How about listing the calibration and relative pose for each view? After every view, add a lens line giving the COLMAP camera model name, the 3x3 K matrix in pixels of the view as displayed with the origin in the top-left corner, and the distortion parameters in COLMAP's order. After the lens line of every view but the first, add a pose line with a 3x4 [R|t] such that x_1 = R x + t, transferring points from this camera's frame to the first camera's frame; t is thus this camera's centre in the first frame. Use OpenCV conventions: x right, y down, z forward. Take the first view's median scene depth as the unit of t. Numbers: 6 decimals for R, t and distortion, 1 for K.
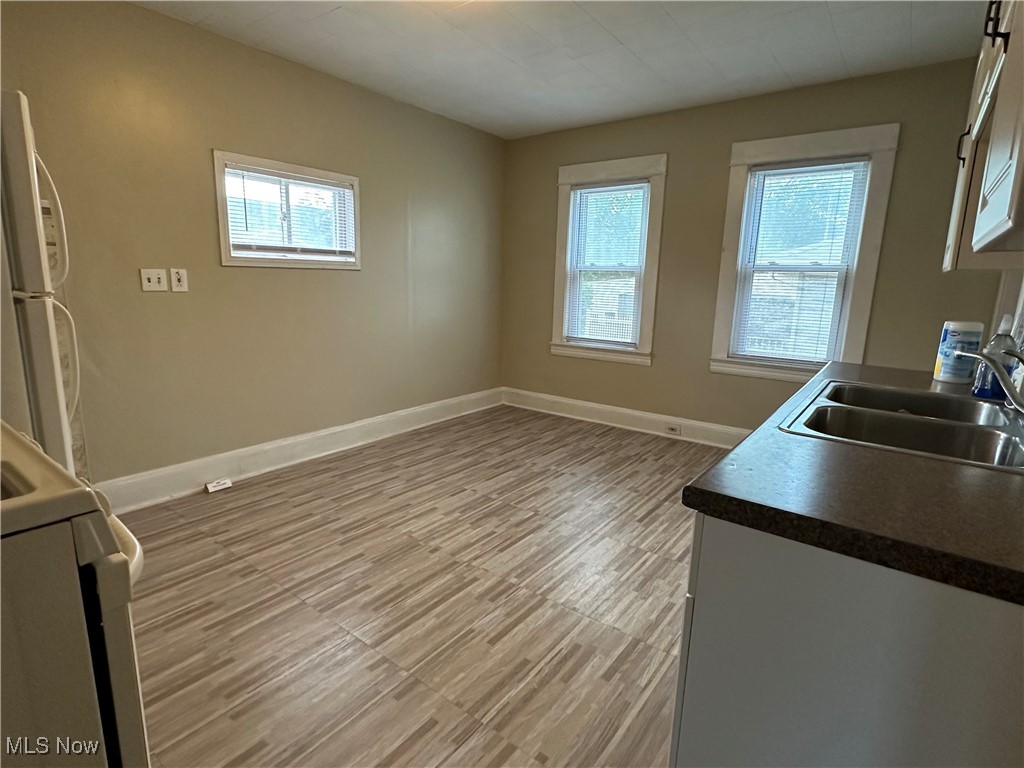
lens RADIAL K [[522.6, 0, 510.9], [0, 522.6, 383.5], [0, 0, 1]] dist [-0.004861, 0.002286]
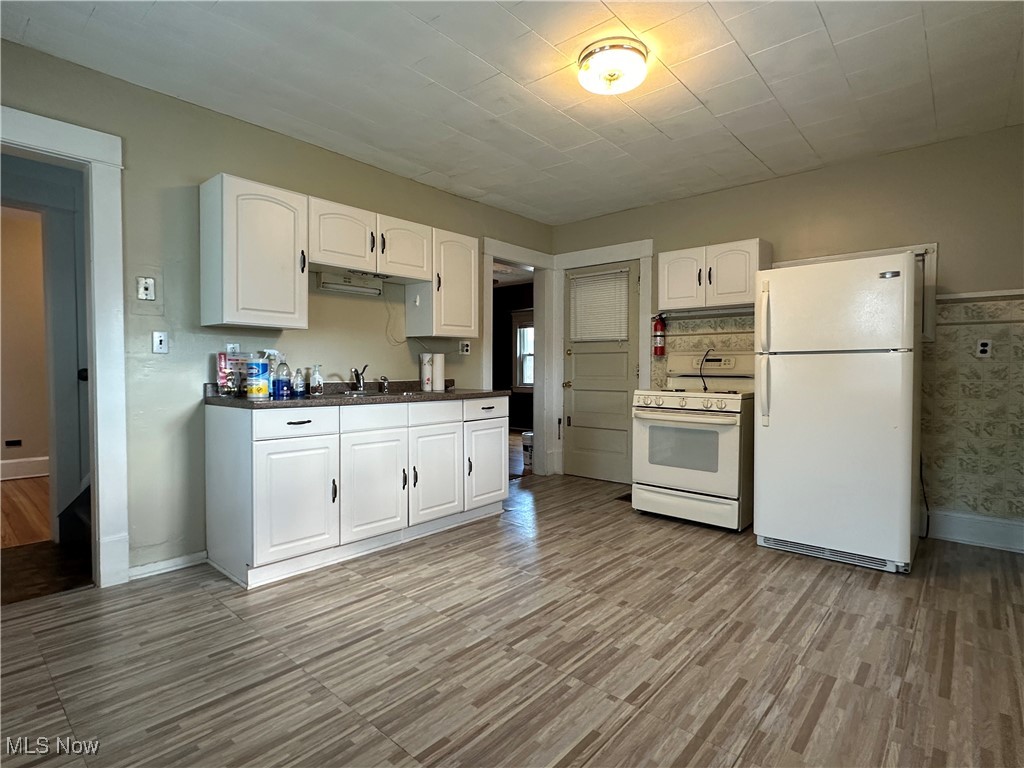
lens RADIAL K [[522.6, 0, 510.4], [0, 522.6, 384.8], [0, 0, 1]] dist [-0.004861, 0.002286]
pose [[-0.997166, -0.028963, 0.069430, 0.008121], [-0.012385, 0.973526, 0.228239, -0.244489], [-0.074203, 0.226732, -0.971126, 1.488861]]
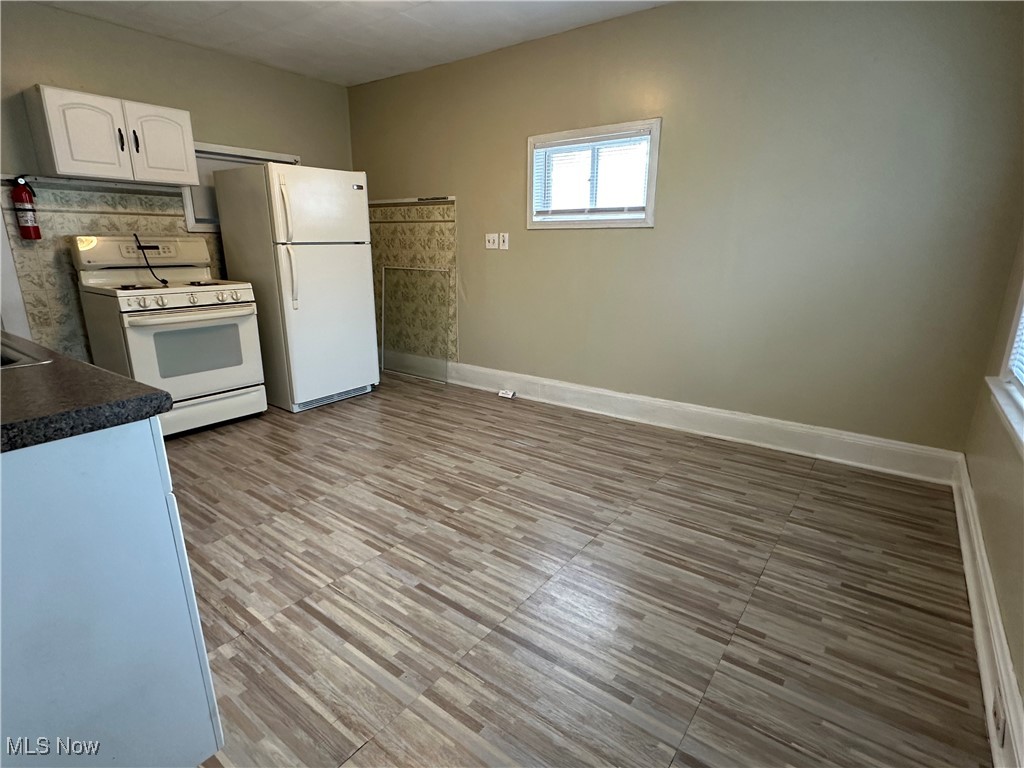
lens RADIAL K [[522.6, 0, 512.1], [0, 522.6, 384.0], [0, 0, 1]] dist [-0.004861, 0.002286]
pose [[0.012165, 0.237814, -0.971235, 0.753661], [-0.197990, 0.952649, 0.230783, -0.146464], [0.980129, 0.189487, 0.058673, 0.923430]]
